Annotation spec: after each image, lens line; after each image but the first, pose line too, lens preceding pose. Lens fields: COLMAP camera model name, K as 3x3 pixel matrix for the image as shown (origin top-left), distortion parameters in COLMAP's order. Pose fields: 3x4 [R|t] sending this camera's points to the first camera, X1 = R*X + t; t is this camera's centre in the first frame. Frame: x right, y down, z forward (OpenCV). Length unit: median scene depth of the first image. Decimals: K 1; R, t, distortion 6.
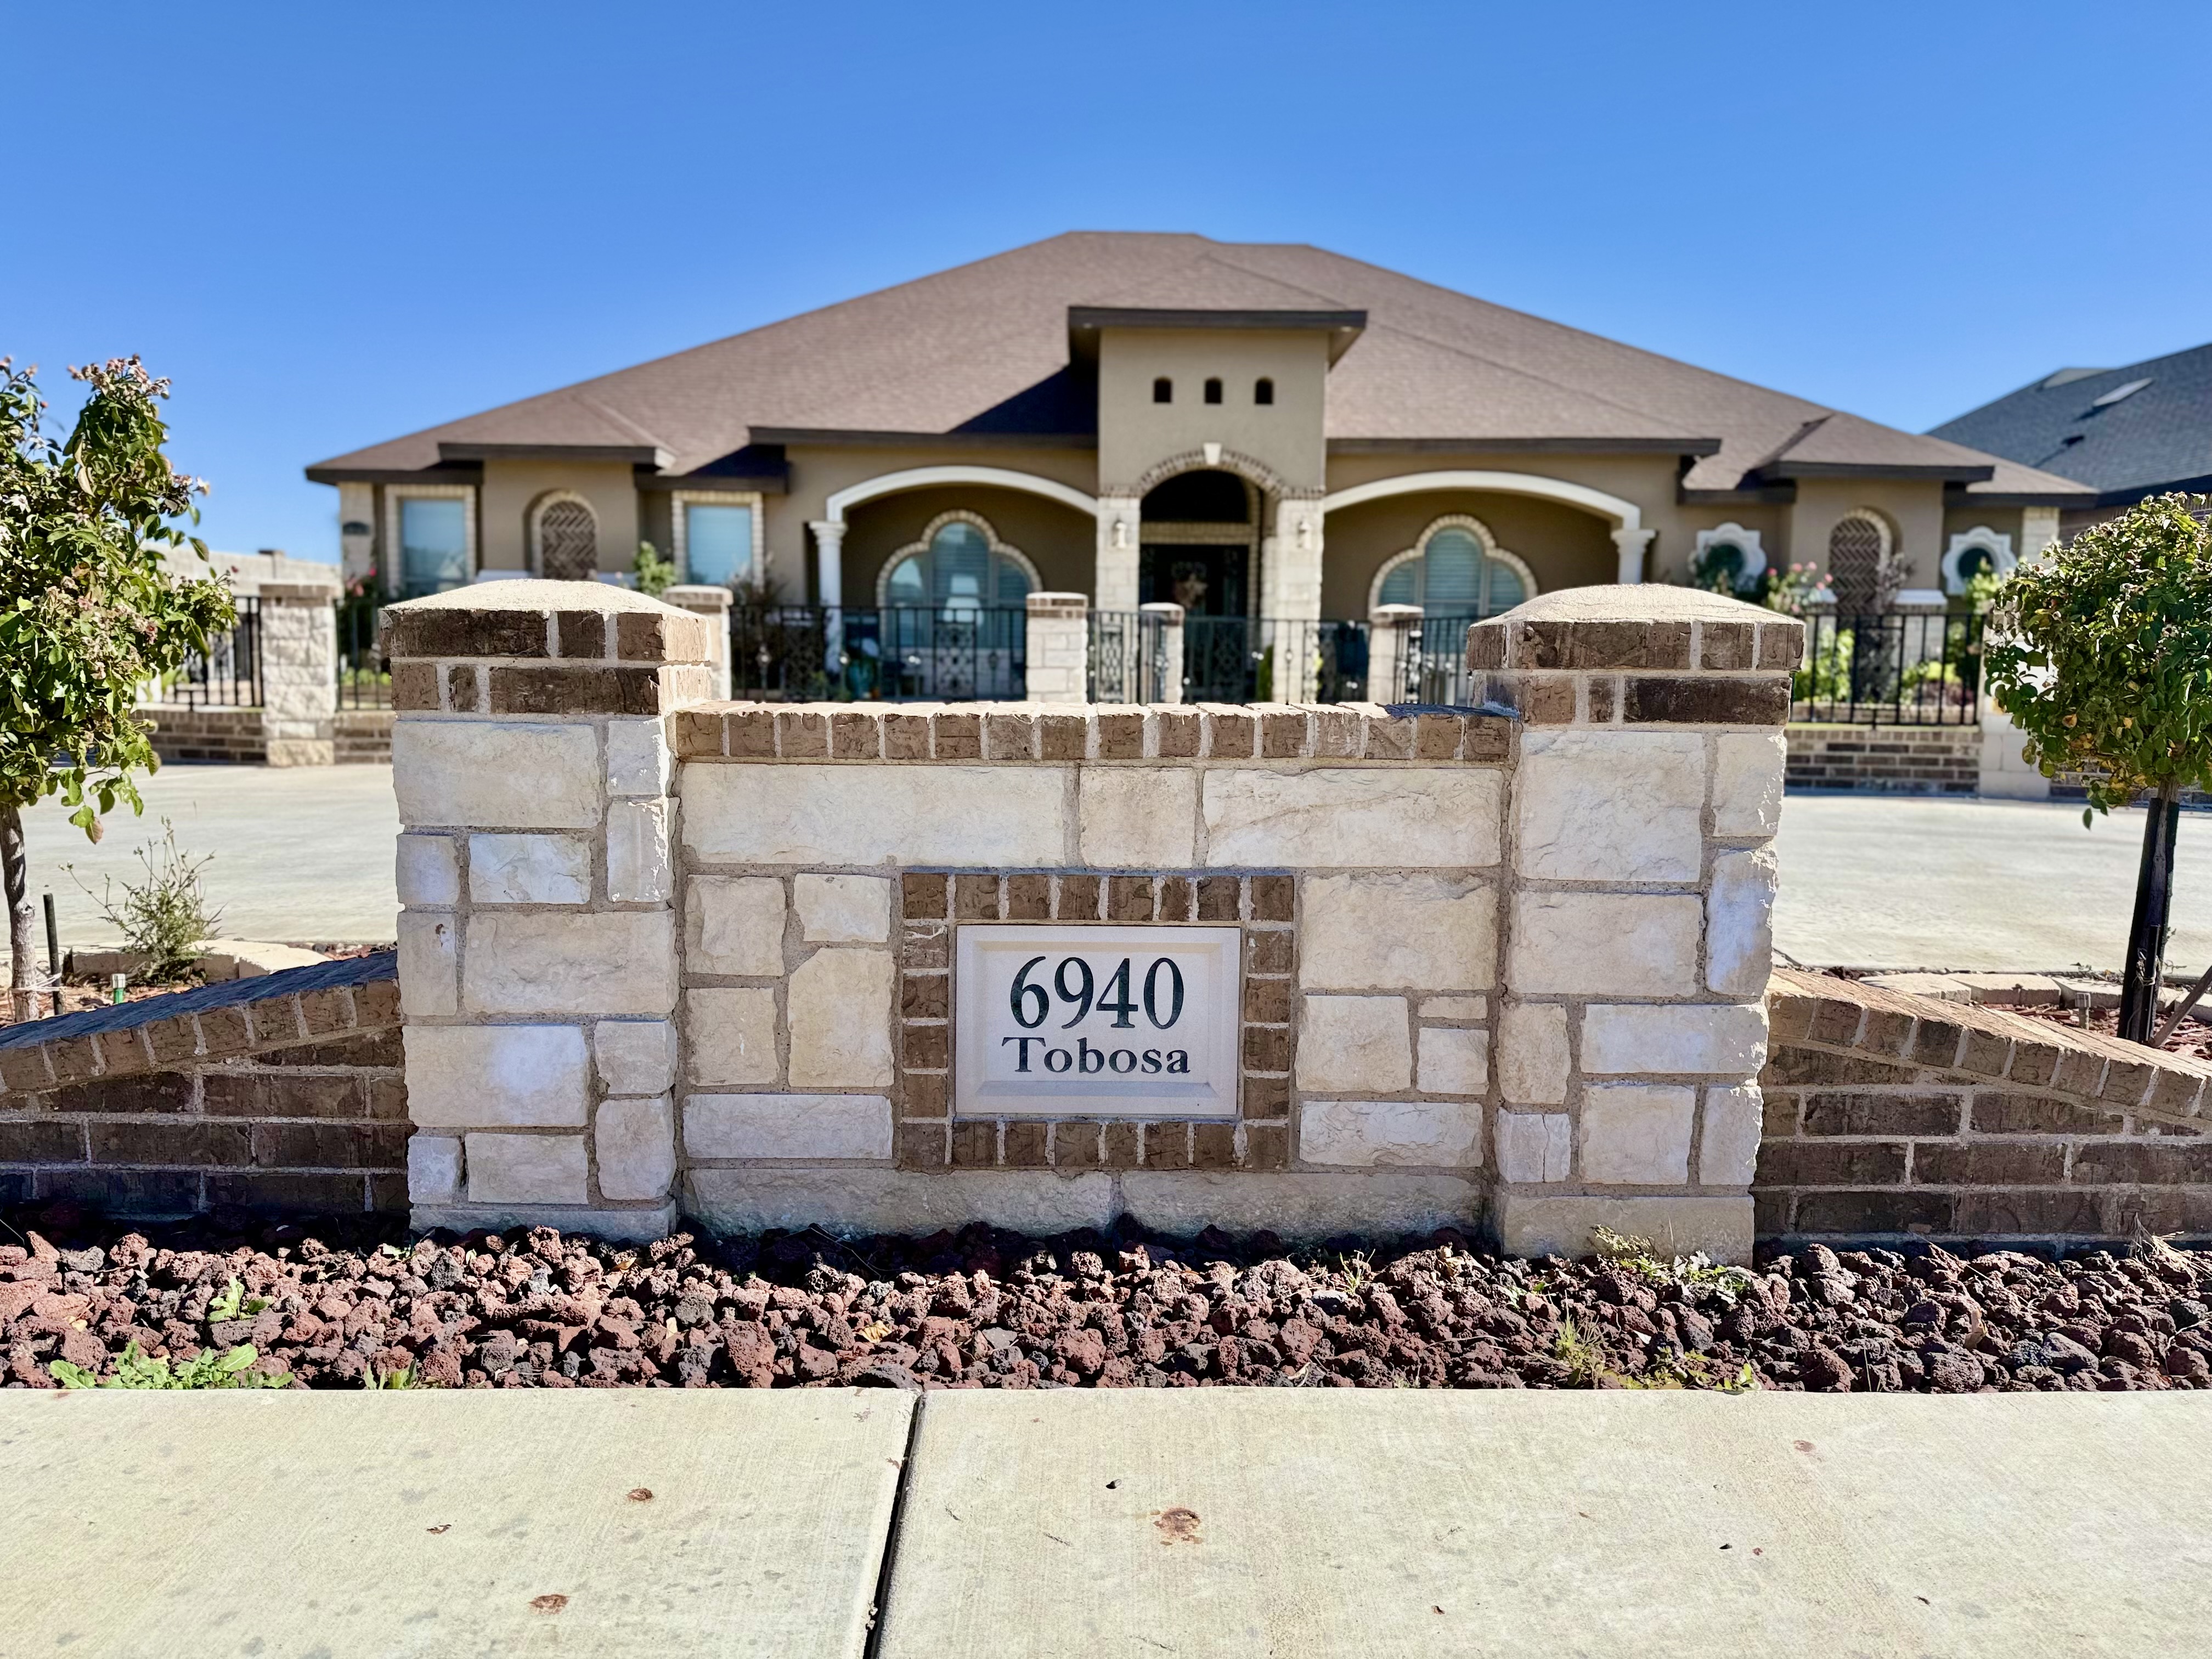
lens RADIAL K [[1539.3, 0, 1099.8], [0, 1539.3, 831.9], [0, 0, 1]] dist [0.150442, -0.235622]
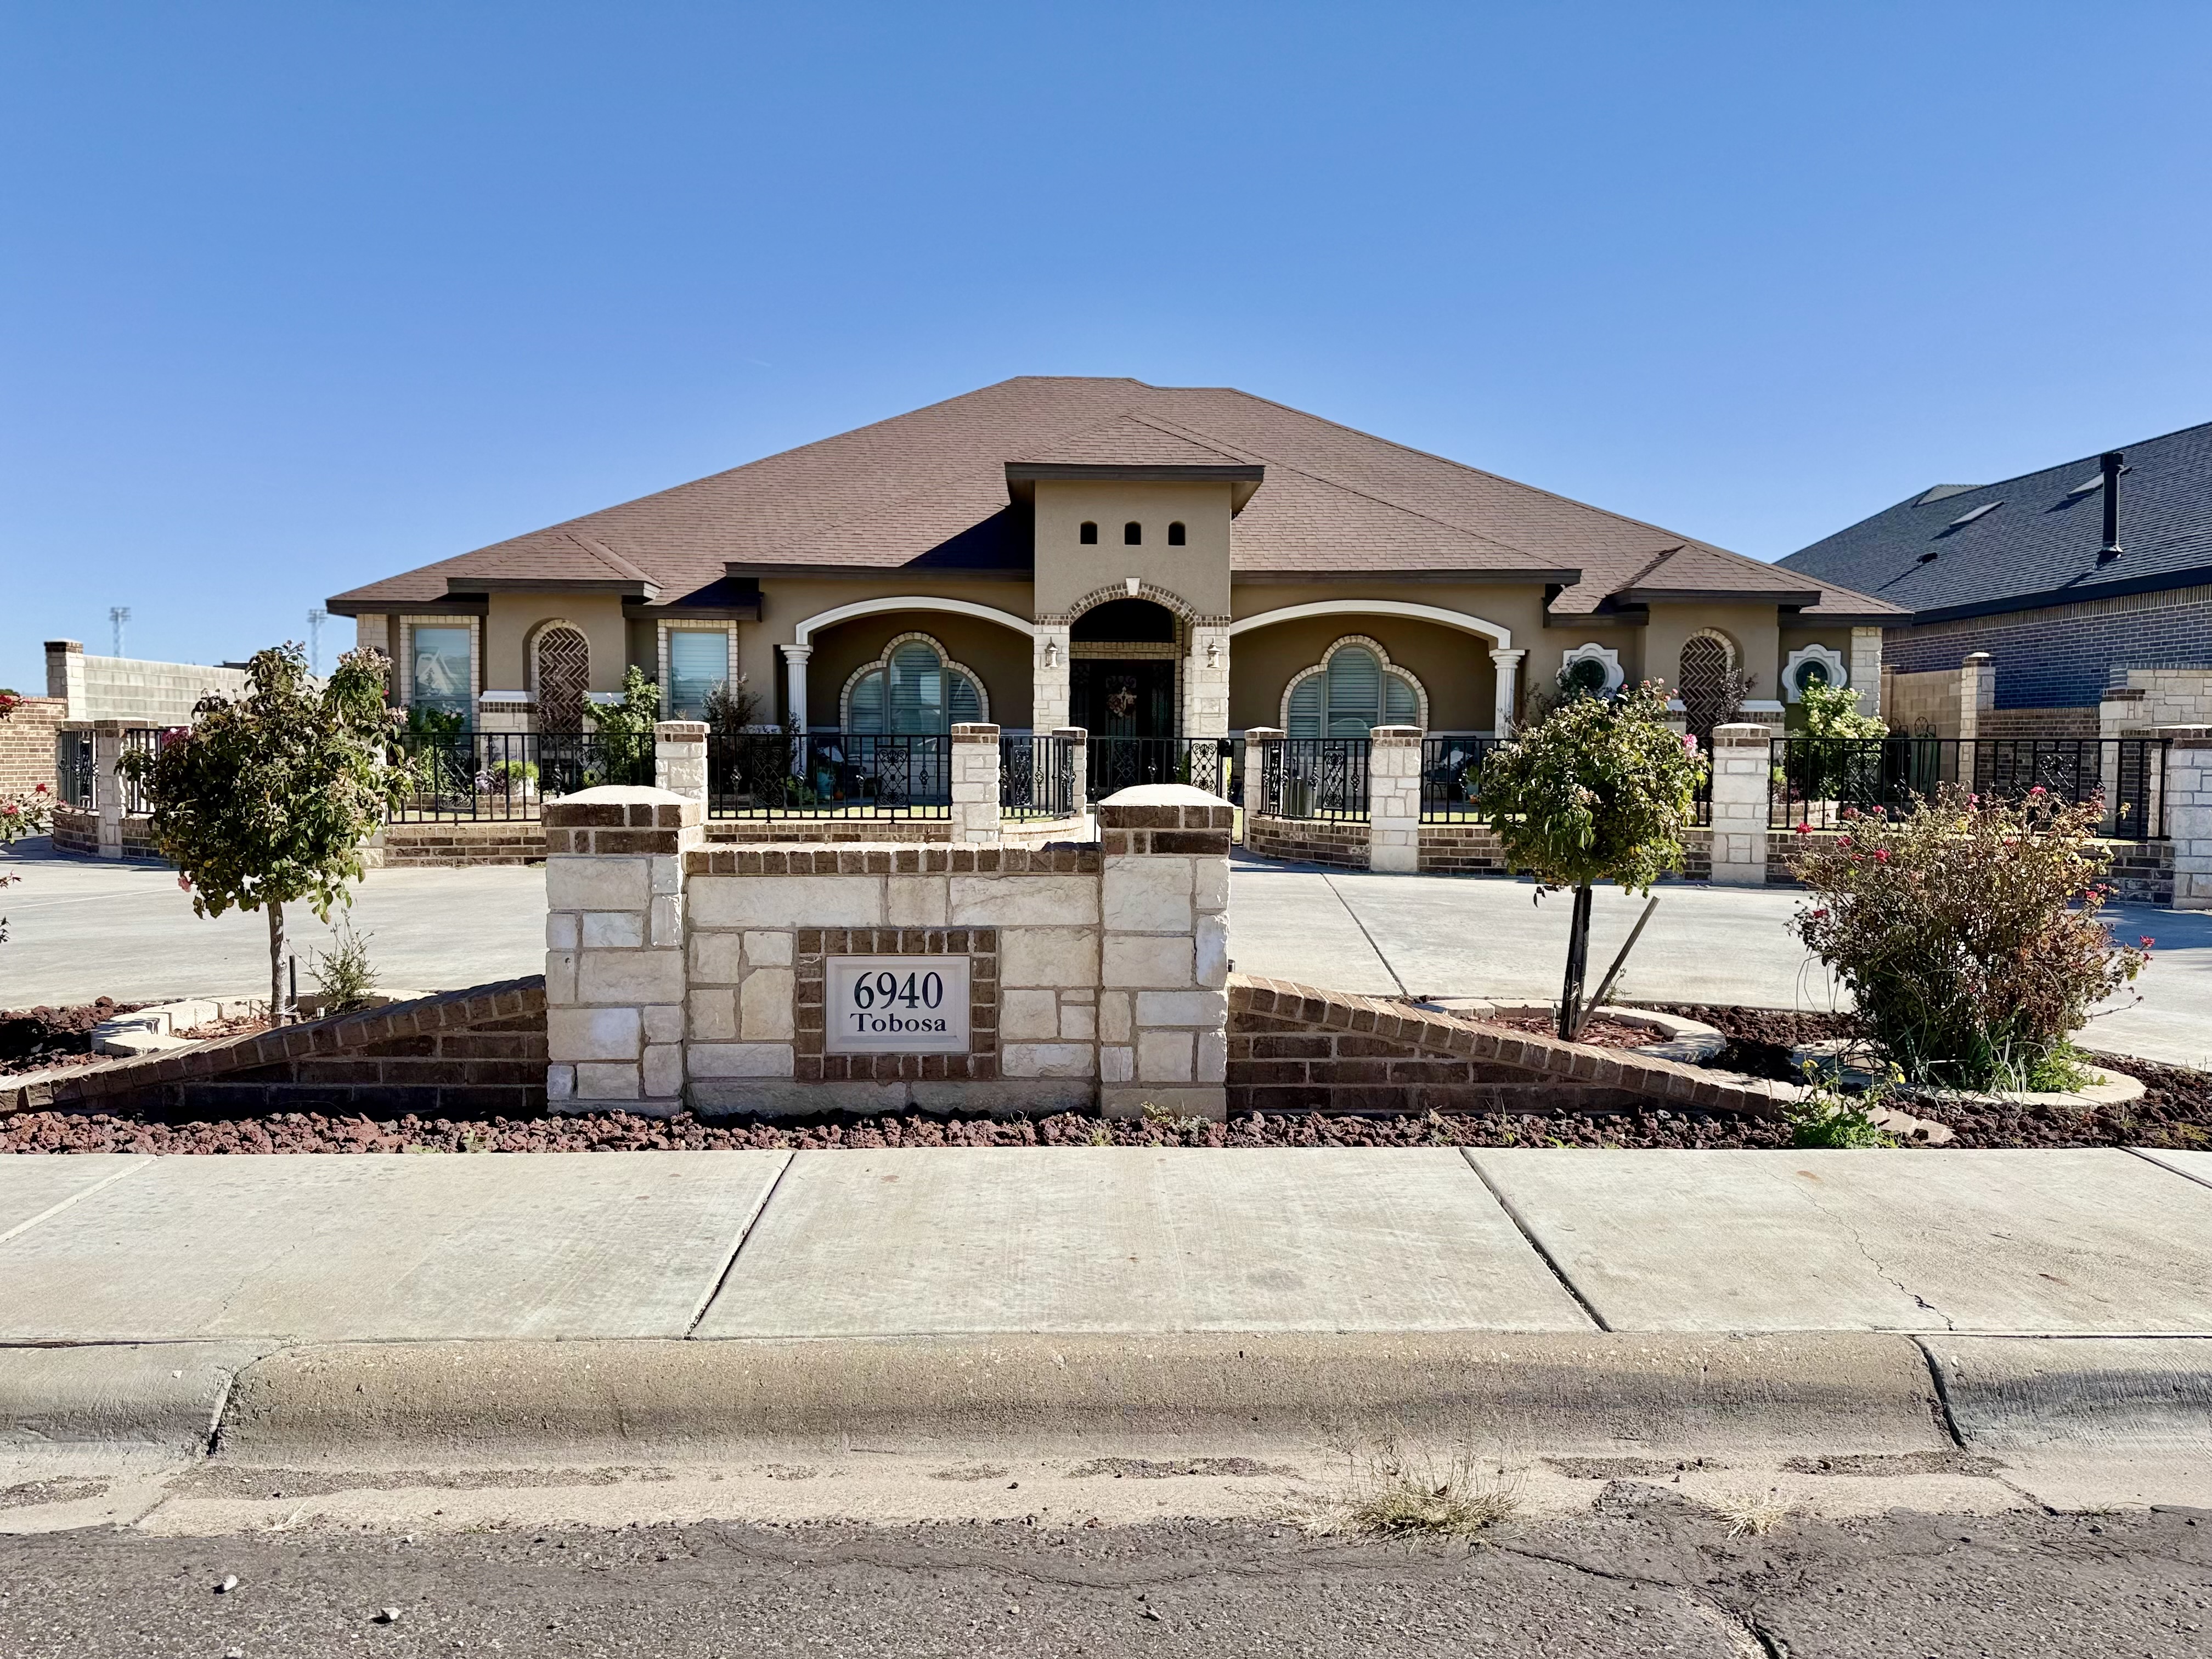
lens RADIAL K [[1539.3, 0, 1099.8], [0, 1539.3, 831.9], [0, 0, 1]] dist [0.150442, -0.235622]
pose [[0.999854, -0.006967, 0.015587, 0.053995], [0.007845, 0.998345, -0.056973, 0.003893], [-0.015165, 0.057087, 0.998254, -0.236471]]
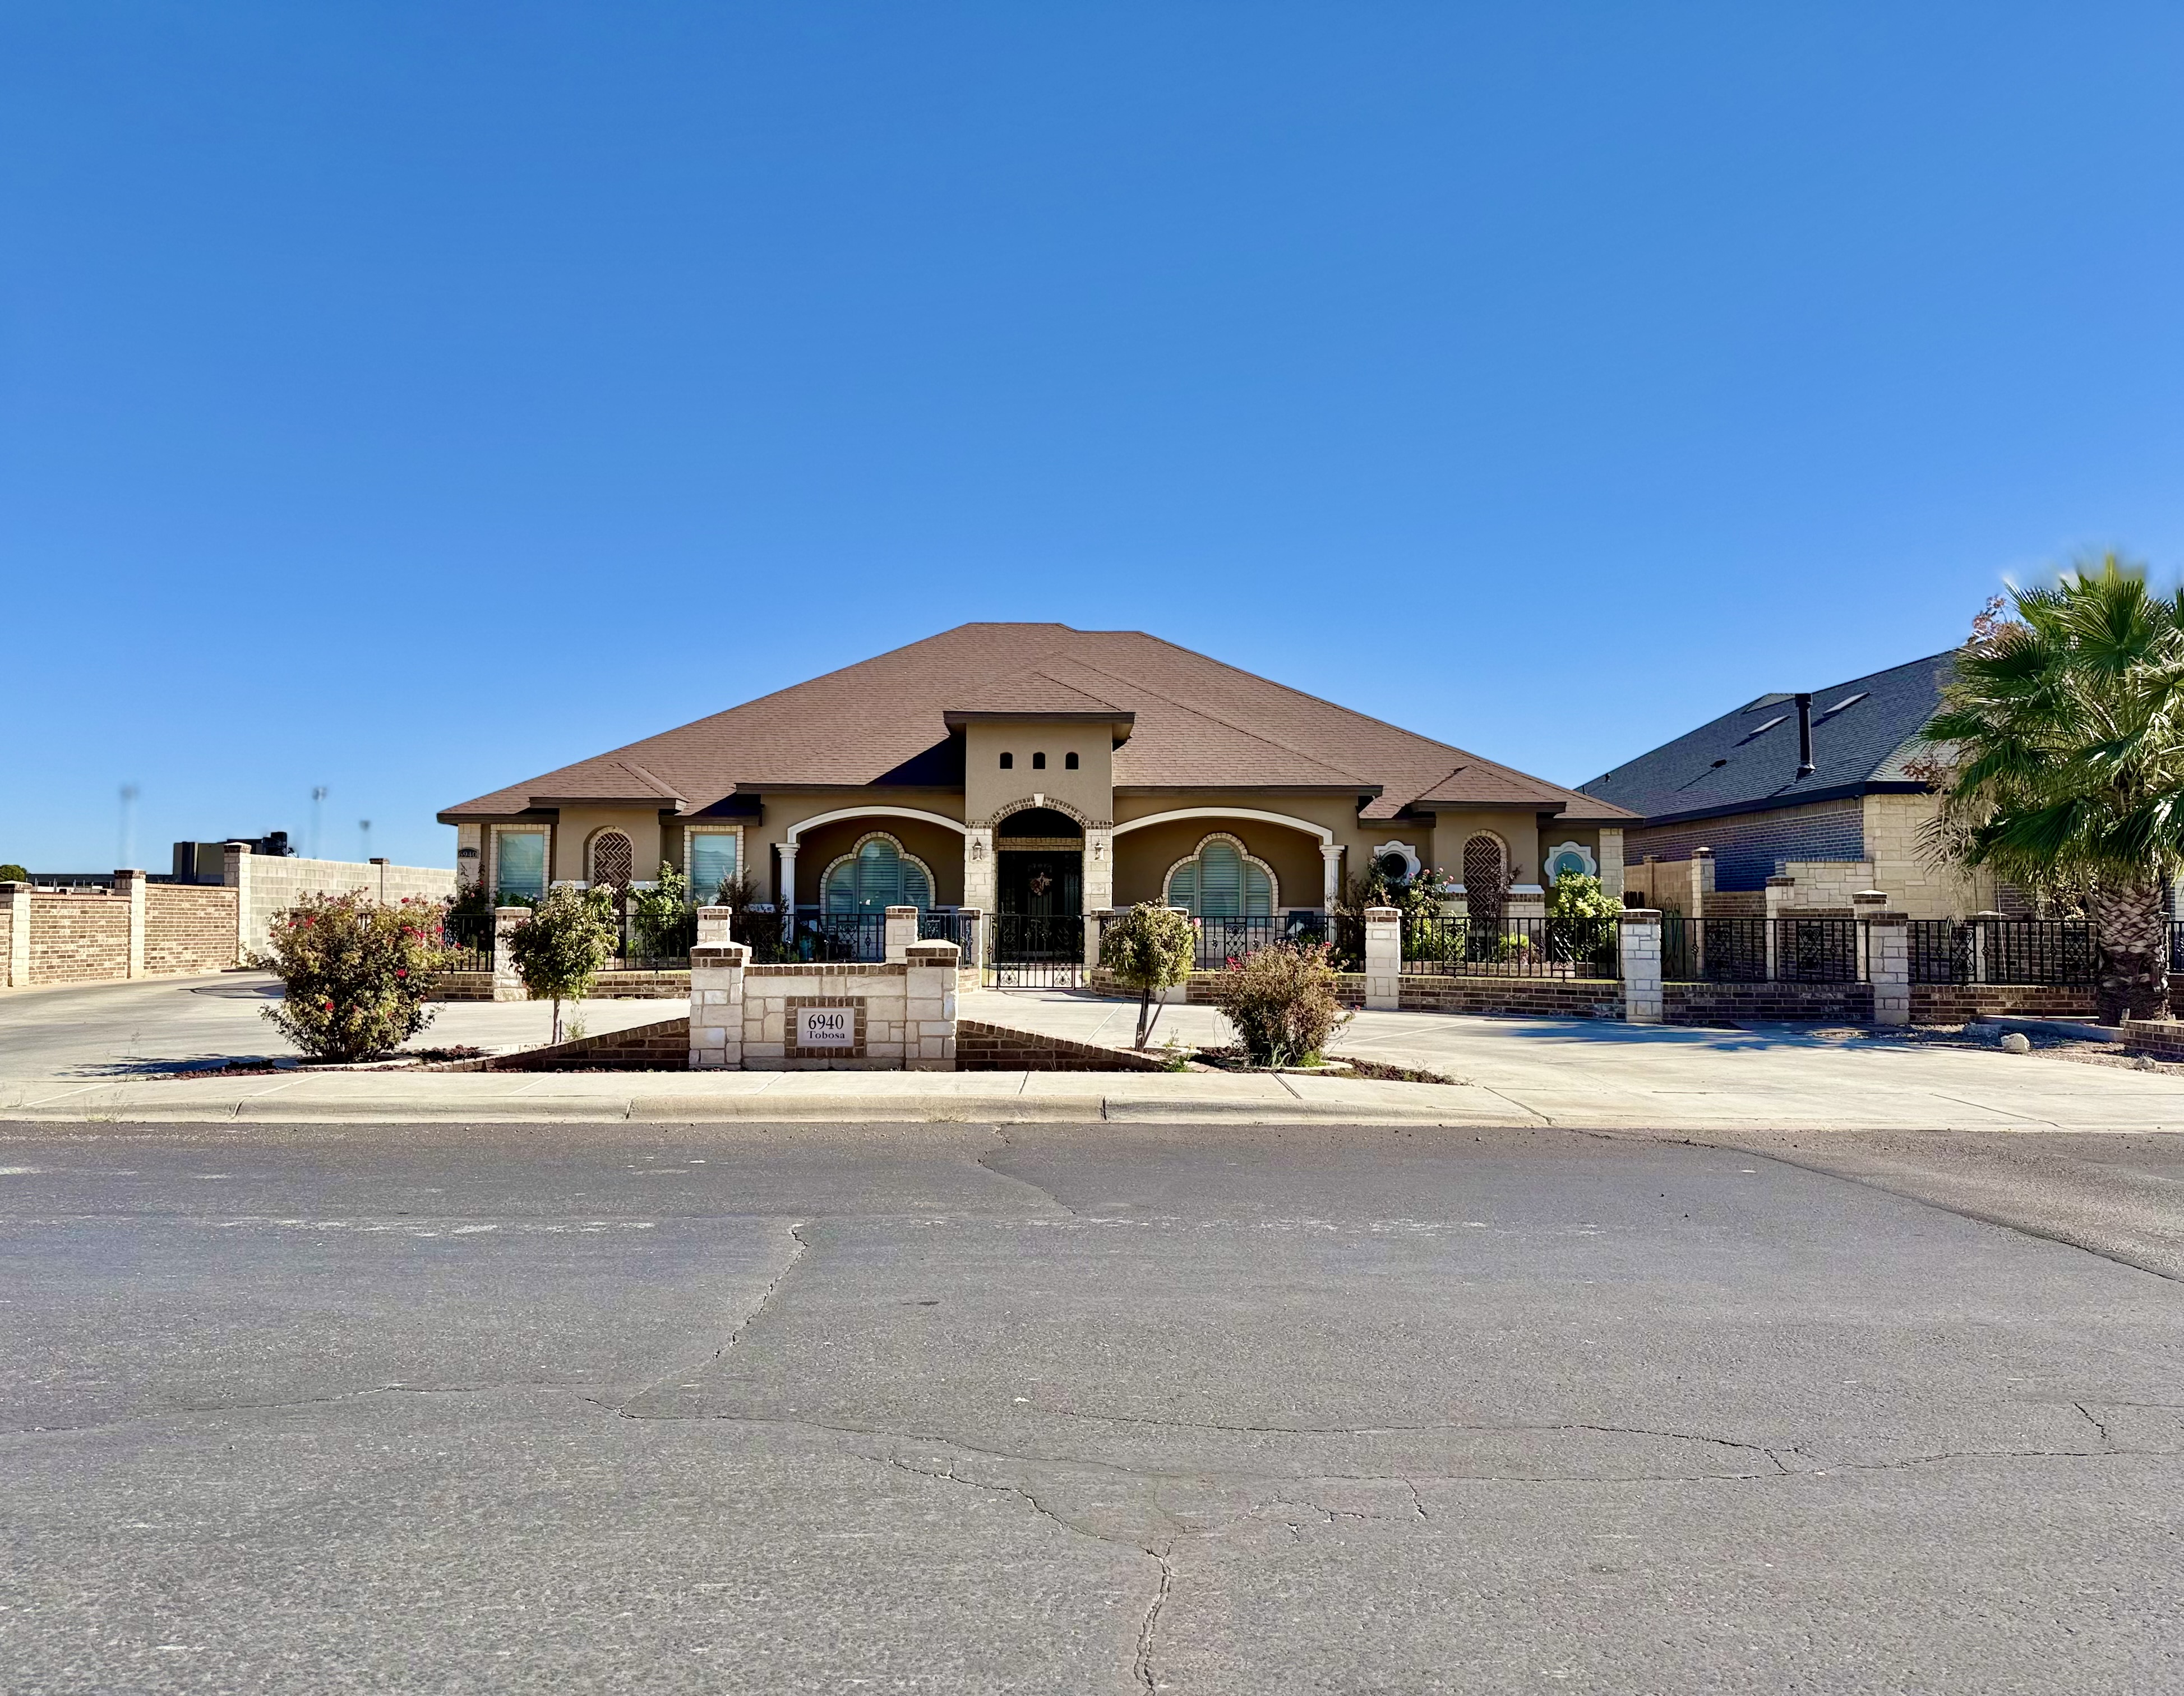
lens RADIAL K [[1582.9, 0, 1053.3], [0, 1582.9, 842.1], [0, 0, 1]] dist [0.163659, -0.283967]
pose [[0.999915, -0.008695, -0.009747, 0.188047], [0.007043, 0.987377, -0.158232, 0.083272], [0.011000, 0.158150, 0.987354, -0.992968]]
